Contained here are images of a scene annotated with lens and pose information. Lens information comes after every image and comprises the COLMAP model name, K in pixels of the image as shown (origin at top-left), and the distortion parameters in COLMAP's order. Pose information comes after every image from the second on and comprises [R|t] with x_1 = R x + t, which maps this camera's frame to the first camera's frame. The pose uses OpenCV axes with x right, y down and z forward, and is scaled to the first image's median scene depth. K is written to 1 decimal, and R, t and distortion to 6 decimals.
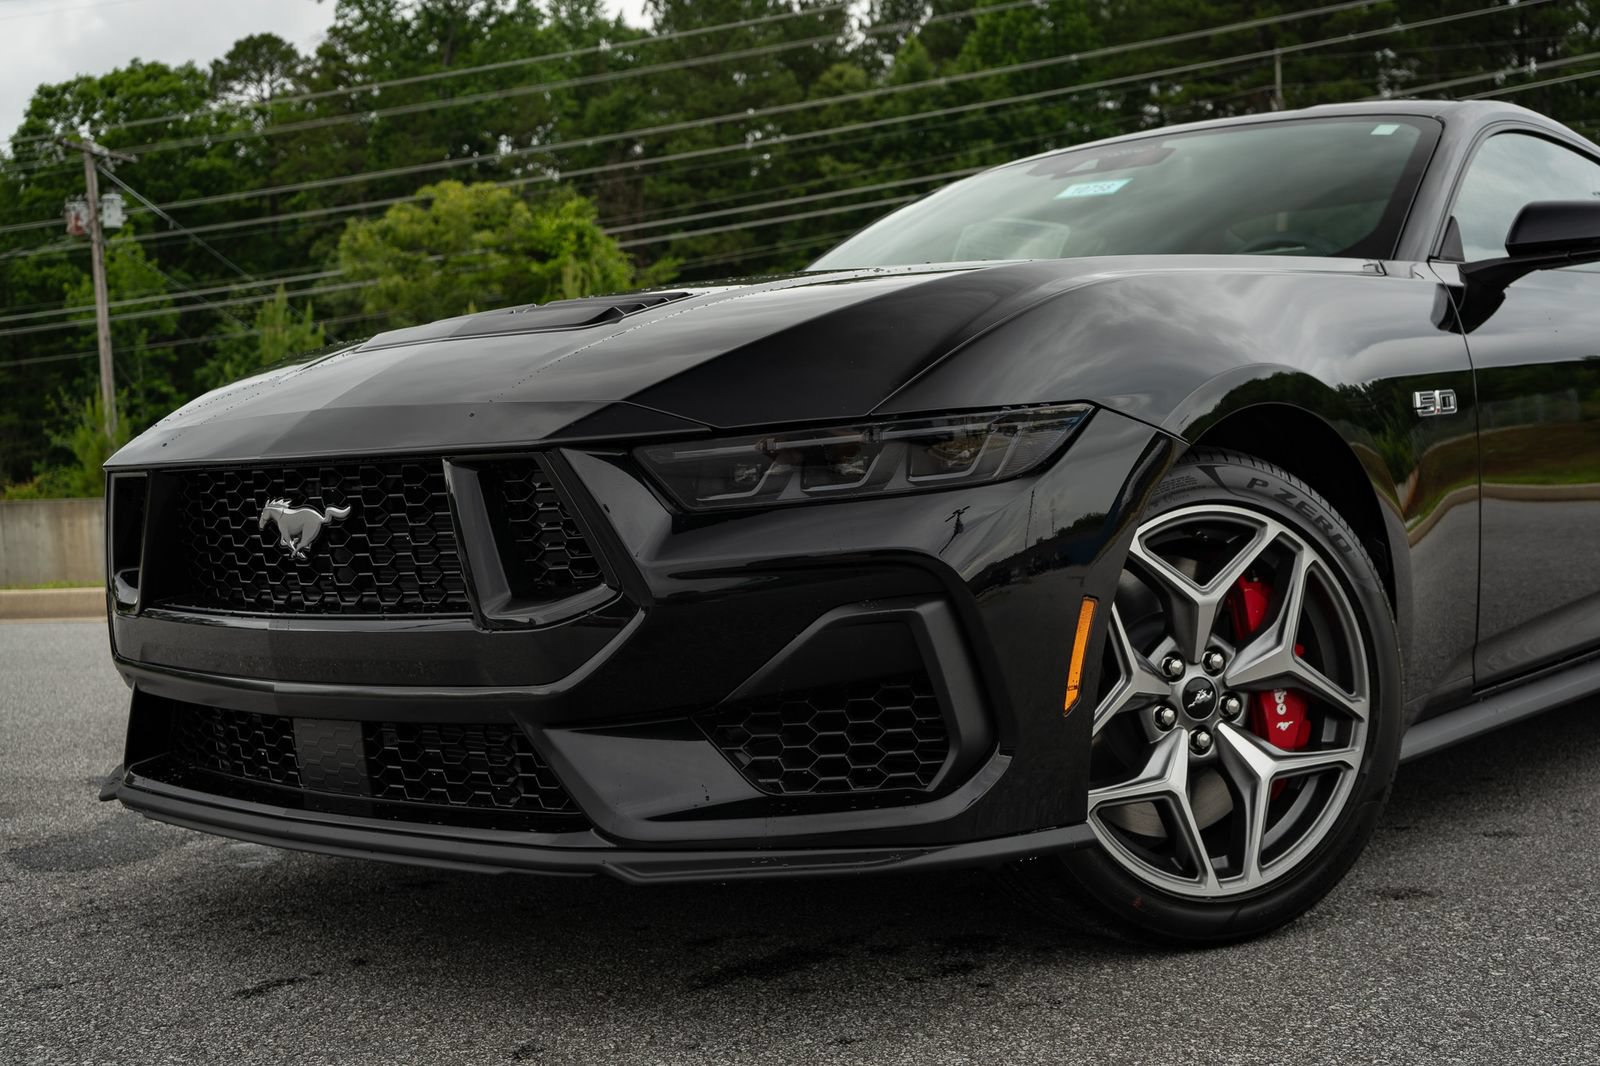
lens RADIAL K [[2012.4, 0, 814.8], [0, 2012.4, 536.1], [0, 0, 1]] dist [0.016669, 0.000000]
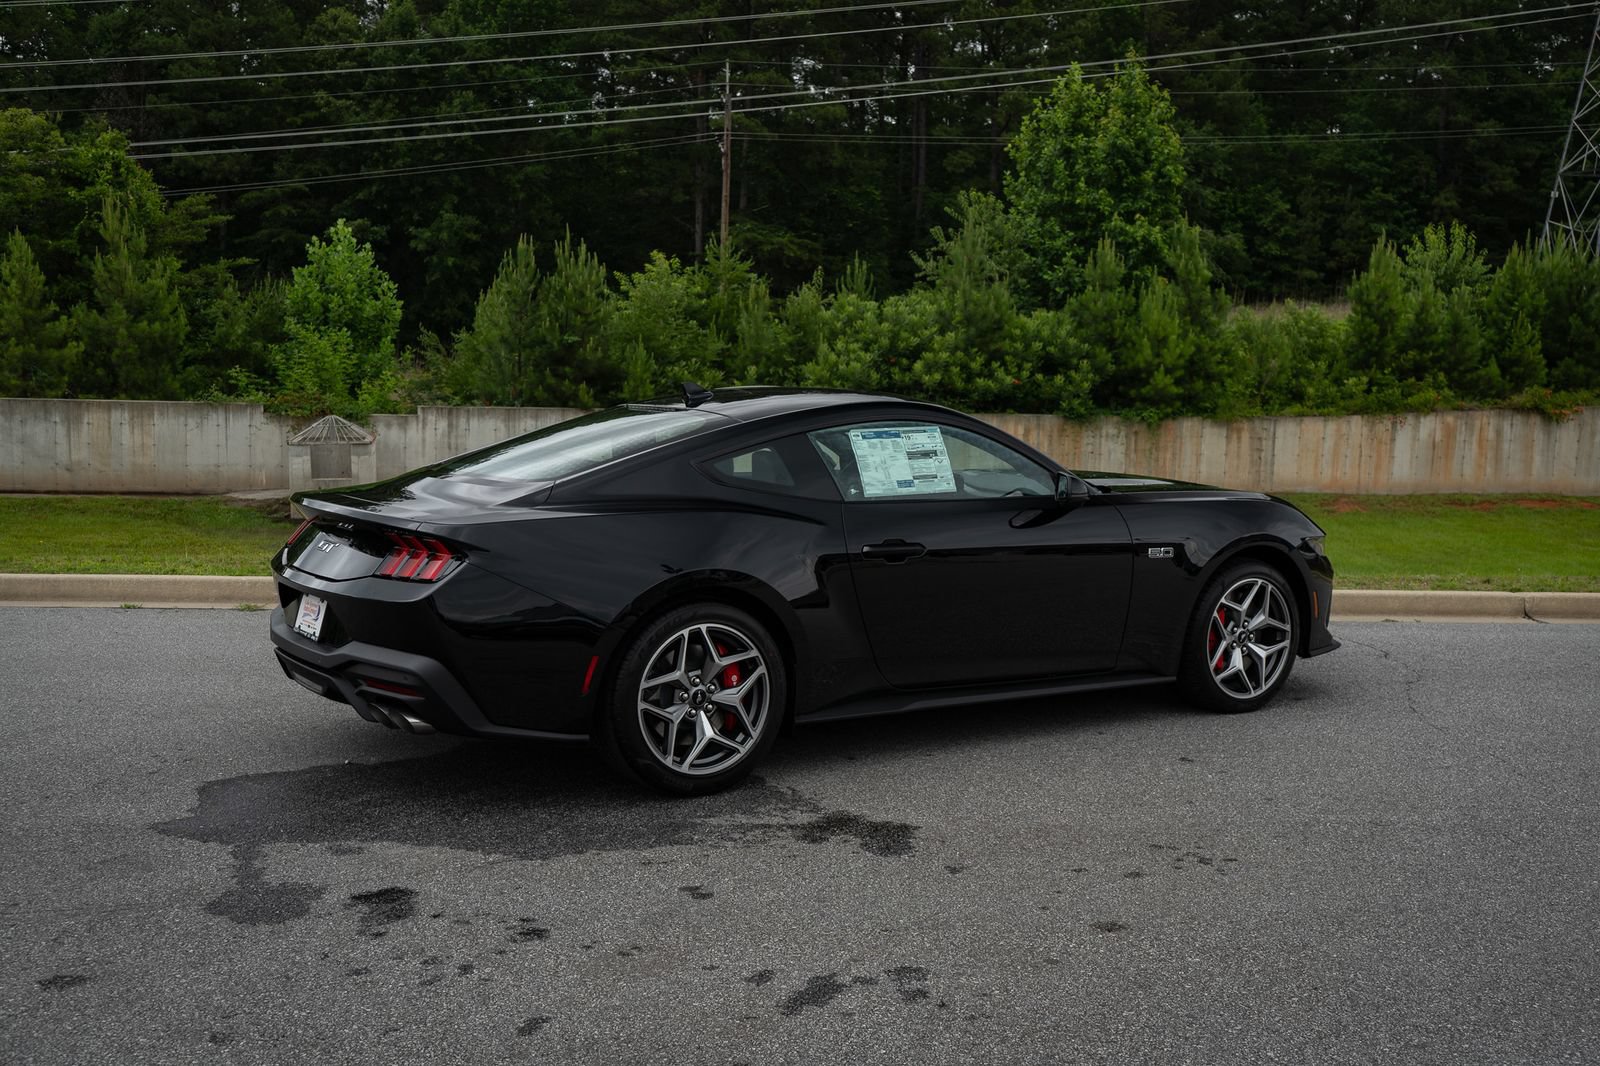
lens RADIAL K [[1728.3, 0, 819.4], [0, 1728.3, 532.4], [0, 0, 1]] dist [0.007437, 0.000000]
pose [[0.952719, 0.021503, 0.303091, -0.038379], [-0.040651, 0.997546, 0.057008, -0.022359], [-0.301121, -0.066634, 0.951255, -0.034837]]
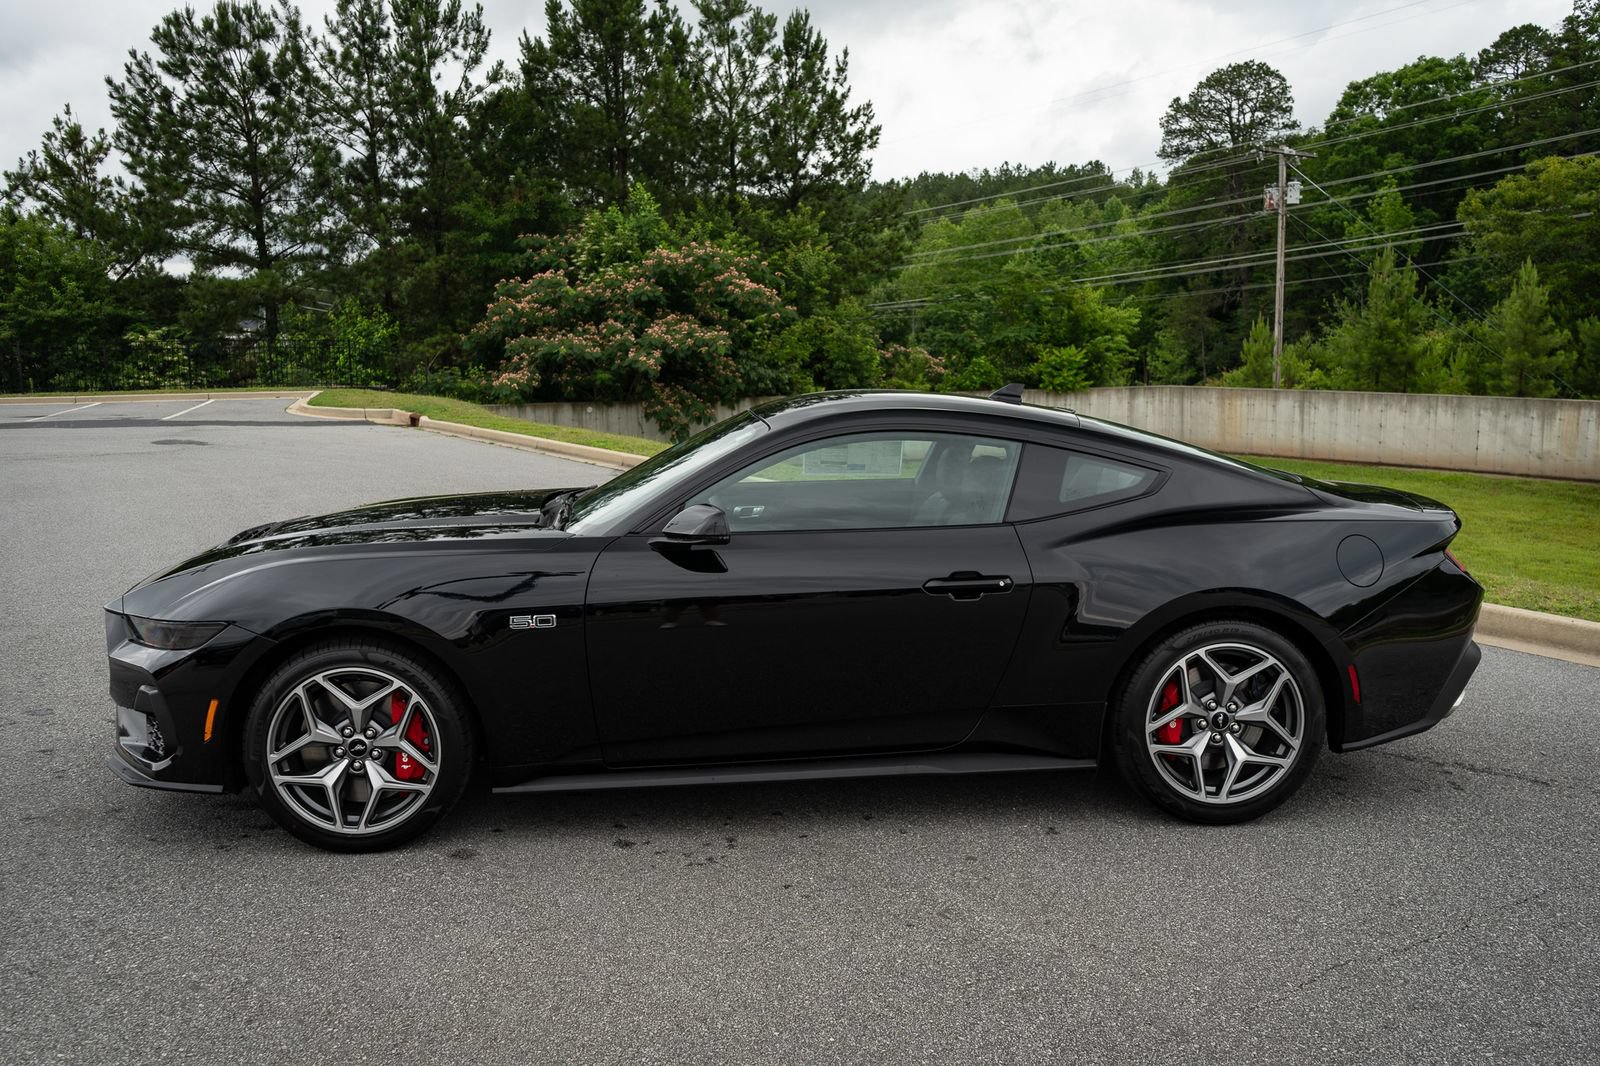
lens RADIAL K [[1340.6, 0, 796.2], [0, 1340.6, 538.0], [0, 0, 1]] dist [-0.012052, 0.013487]
pose [[0.710520, 0.136792, -0.690253, 0.121805], [-0.053801, 0.988612, 0.140539, -0.030721], [0.701617, -0.062719, 0.709789, 0.022643]]
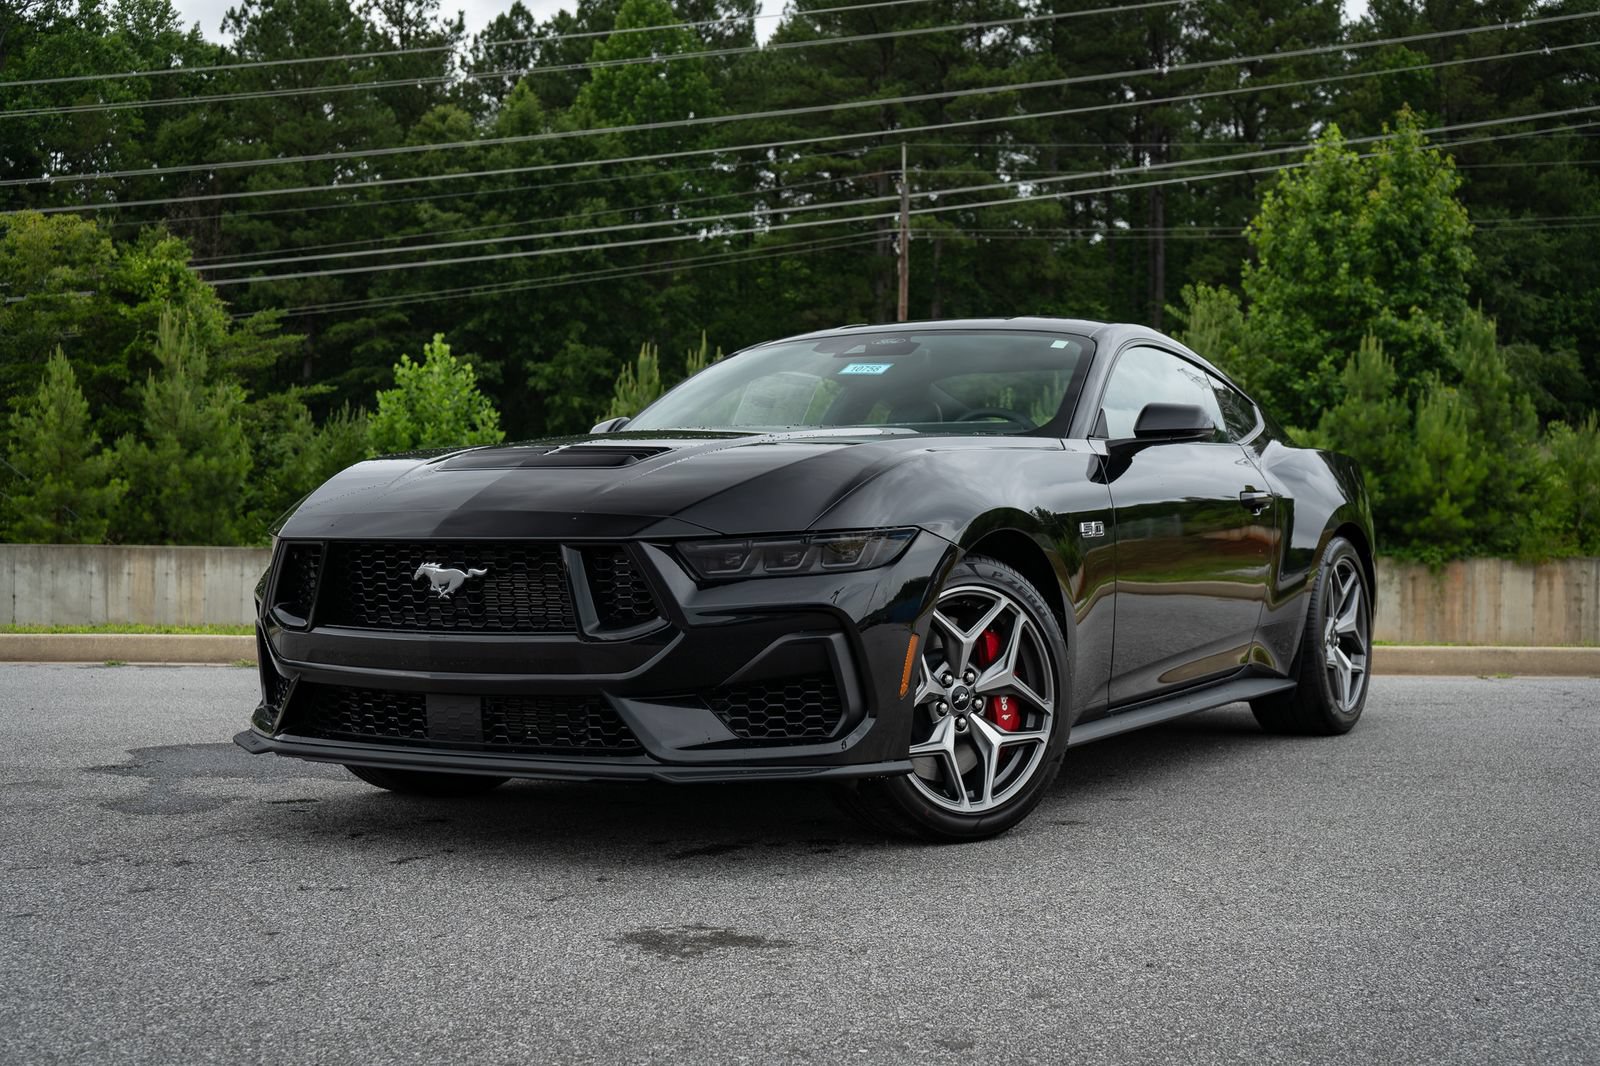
lens RADIAL K [[2198.1, 0, 822.7], [0, 2198.1, 535.3], [0, 0, 1]] dist [0.023062, 0.000000]
pose [[0.979290, 0.040070, 0.198460, -0.023692], [-0.032536, 0.998626, -0.041082, 0.001755], [-0.199833, 0.033774, 0.979248, -0.064173]]
